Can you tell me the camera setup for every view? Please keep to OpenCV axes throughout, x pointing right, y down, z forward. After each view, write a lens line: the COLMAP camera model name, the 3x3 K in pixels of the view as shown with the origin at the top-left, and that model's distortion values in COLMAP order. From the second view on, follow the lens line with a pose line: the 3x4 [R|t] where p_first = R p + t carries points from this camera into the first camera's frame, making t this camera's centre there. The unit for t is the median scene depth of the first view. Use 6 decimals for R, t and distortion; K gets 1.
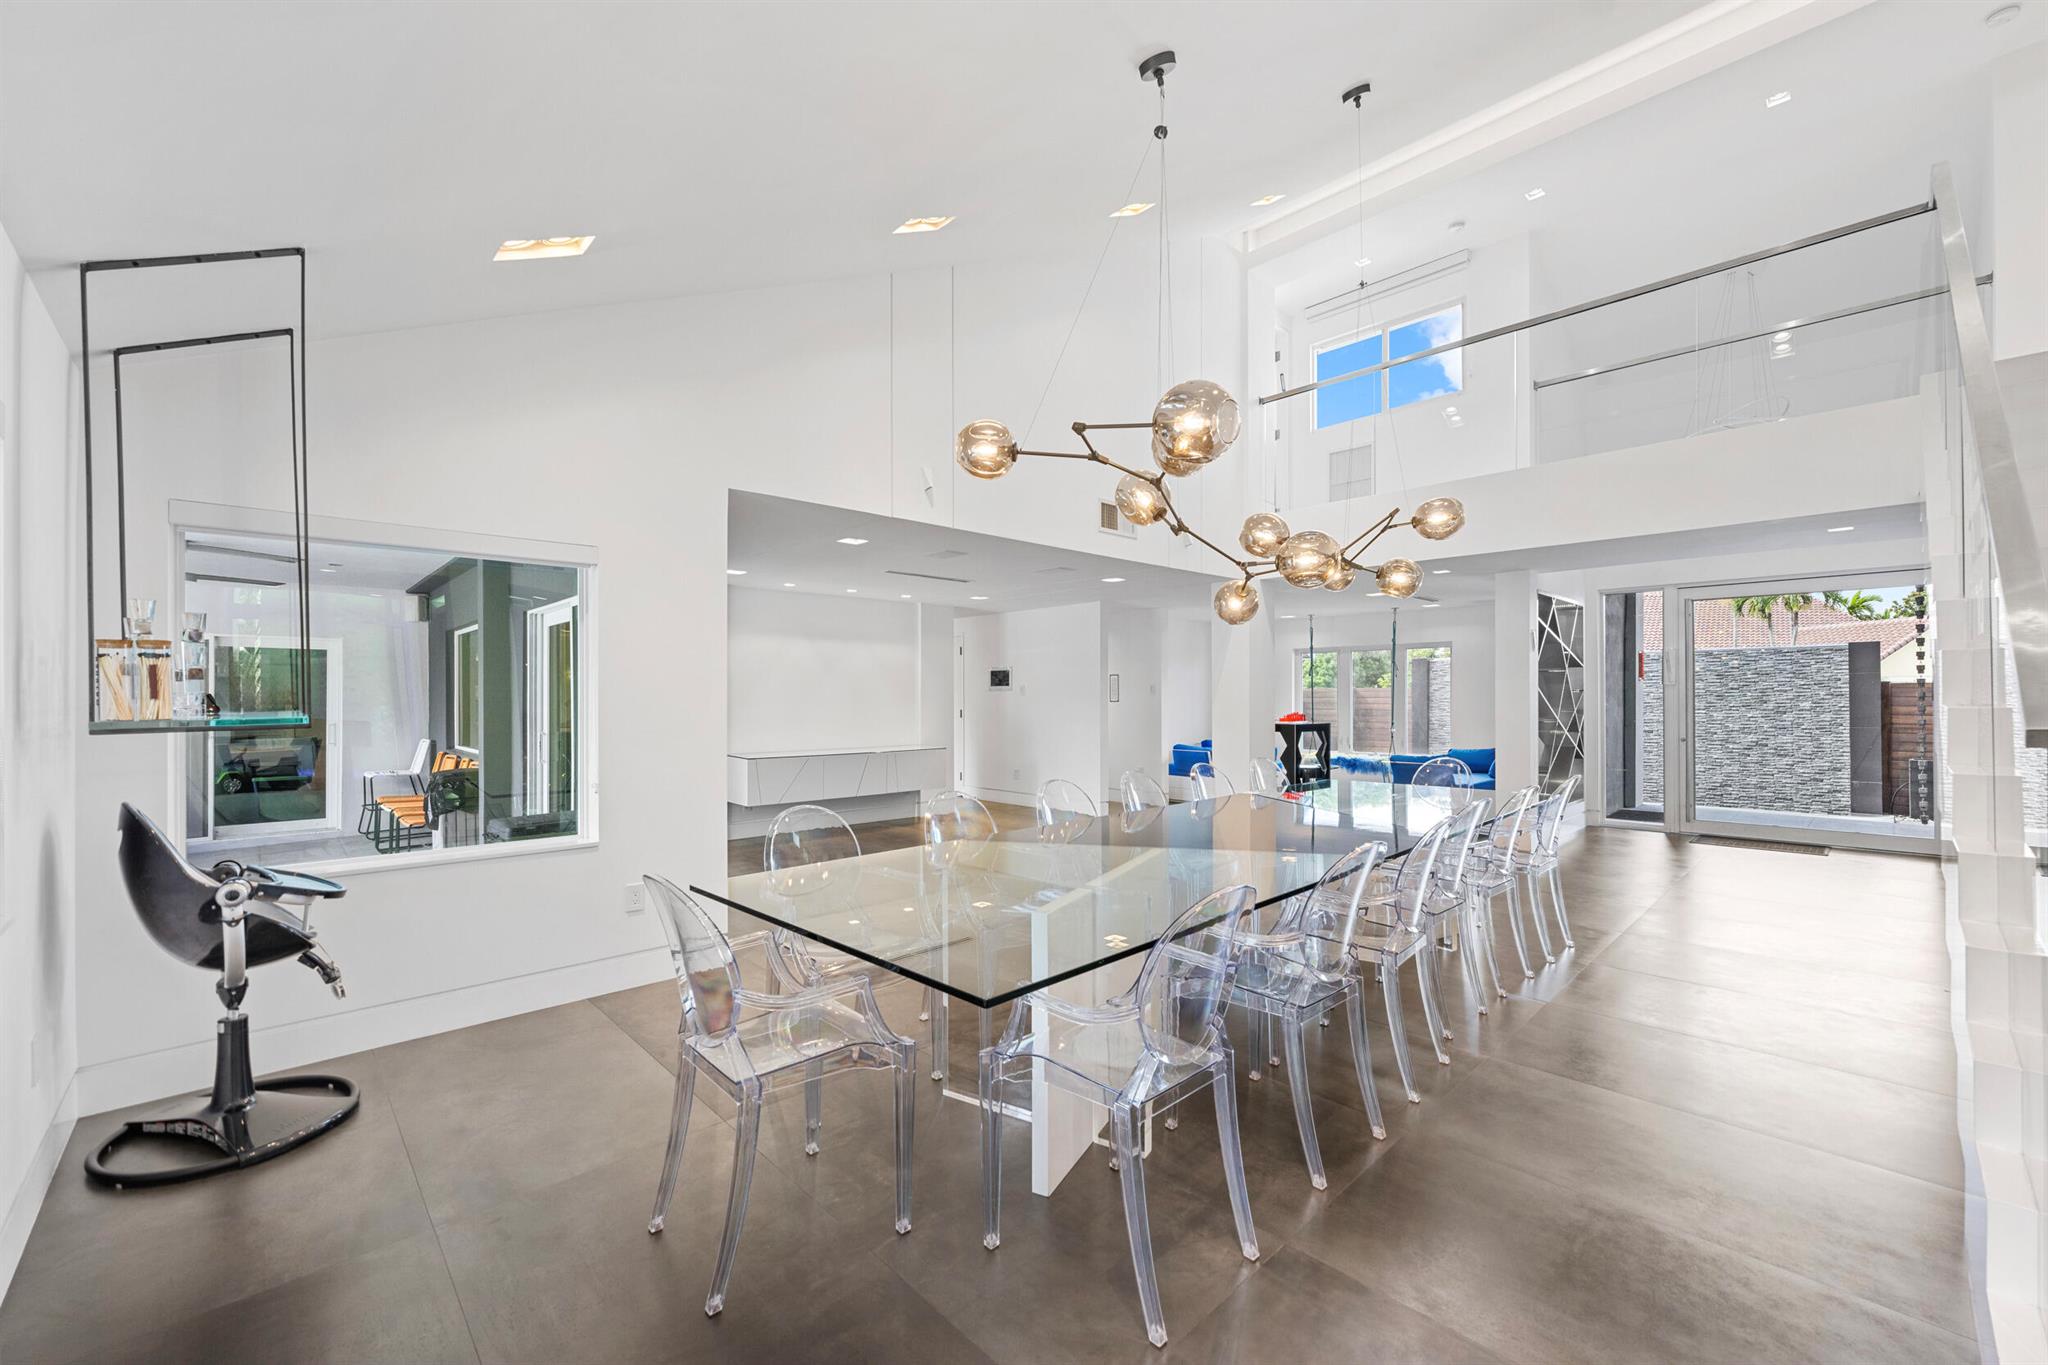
lens RADIAL K [[820.7, 0, 1028.5], [0, 820.7, 687.5], [0, 0, 1]] dist [0.001182, 0.000179]
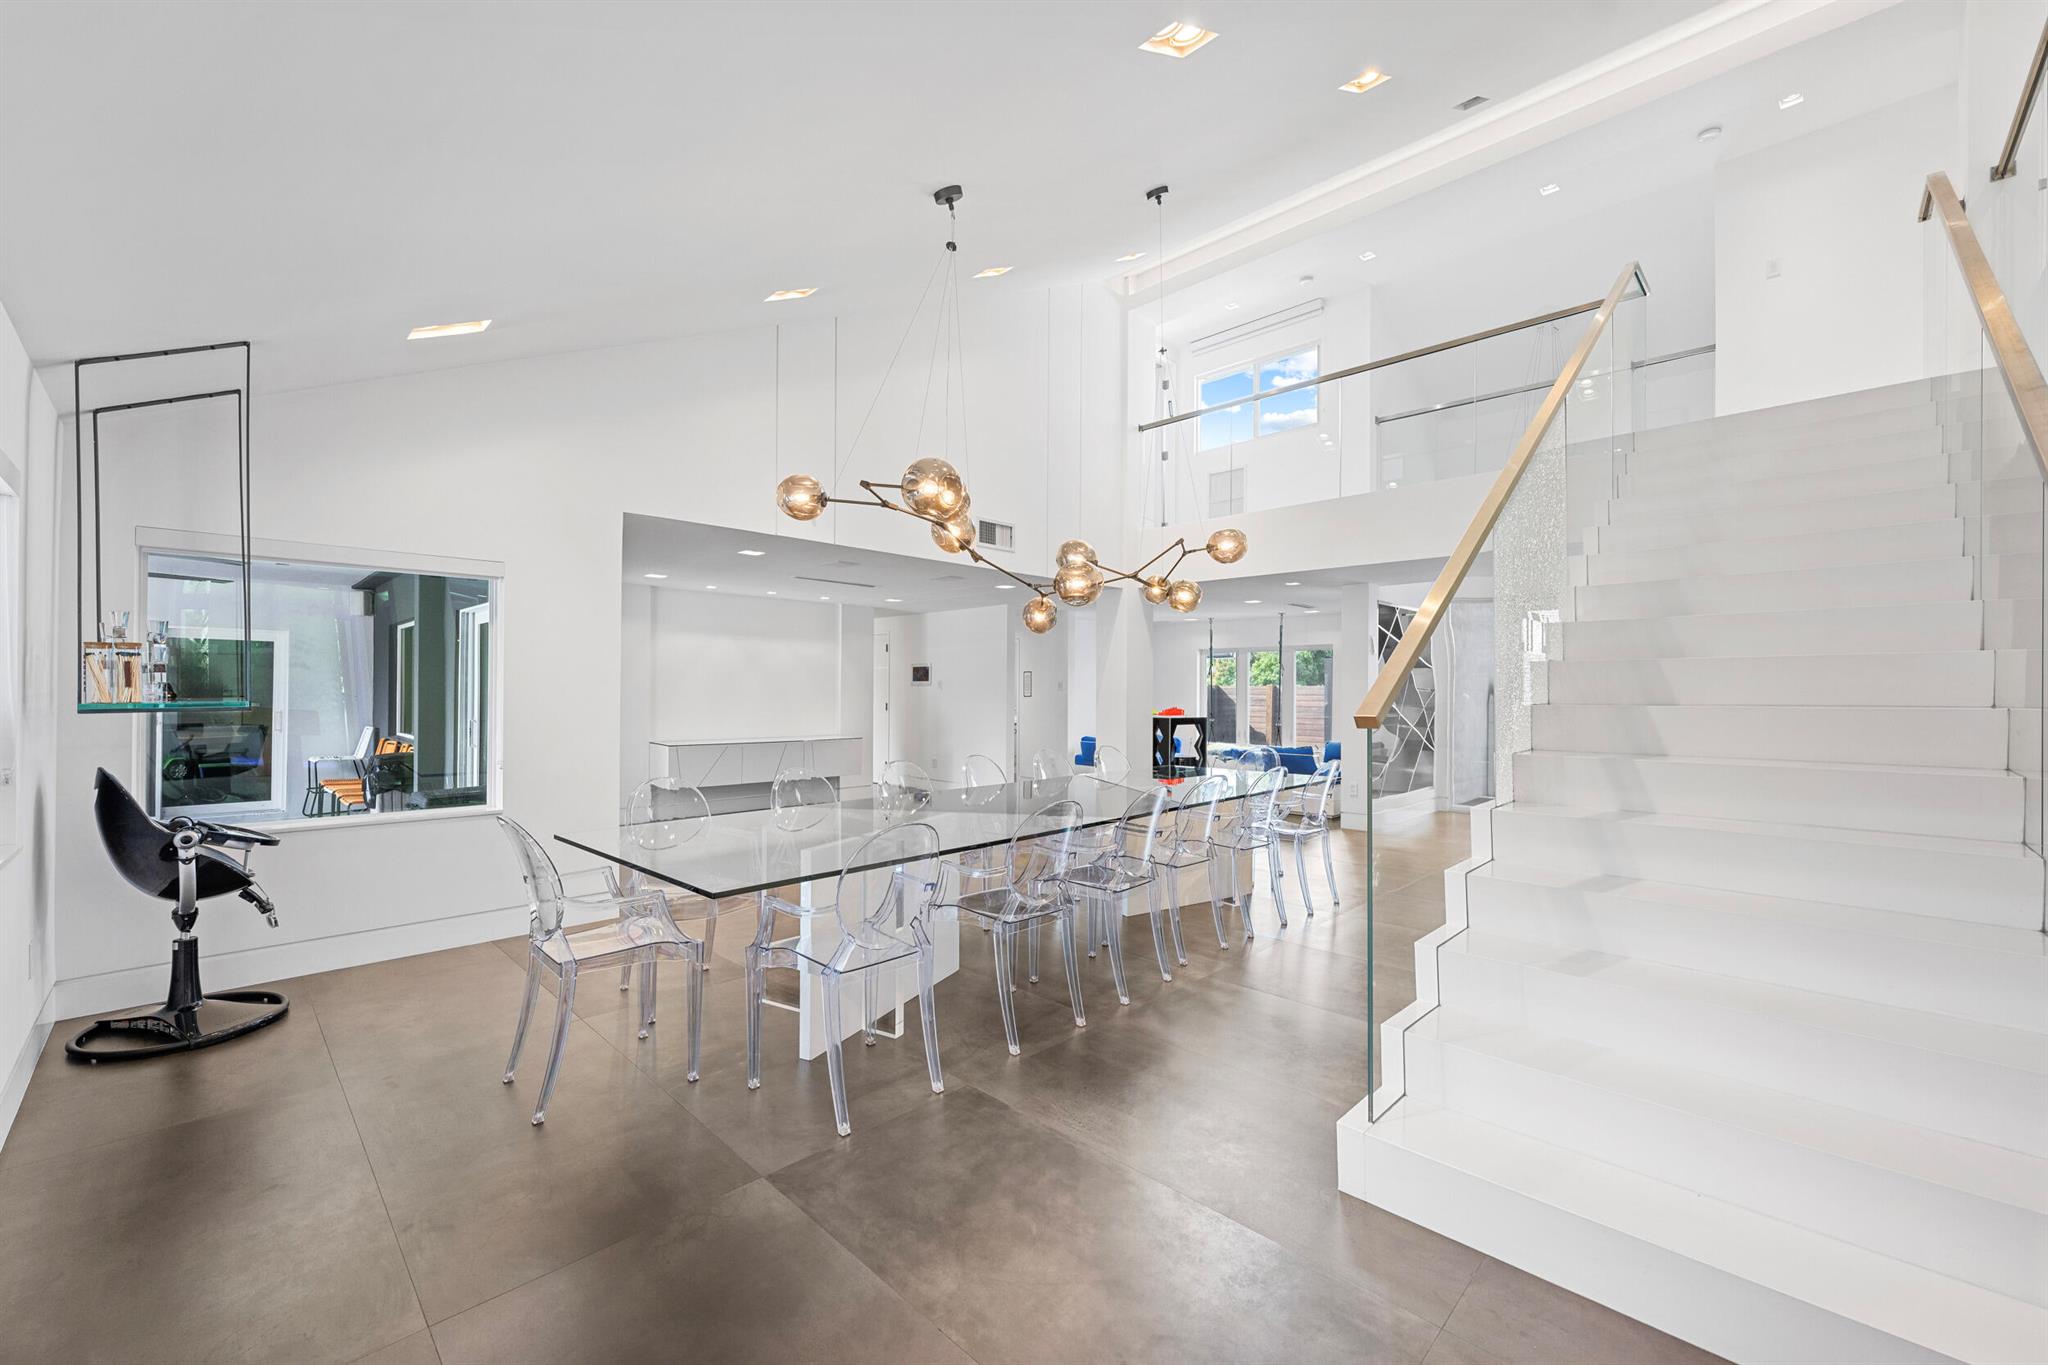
lens RADIAL K [[813.2, 0, 1026.0], [0, 813.2, 680.5], [0, 0, 1]] dist [0.001313, 0.000241]
pose [[0.999305, 0.008946, 0.036185, 0.242311], [-0.008858, 0.999957, -0.002617, -0.004341], [-0.036207, 0.002294, 0.999342, -0.263848]]
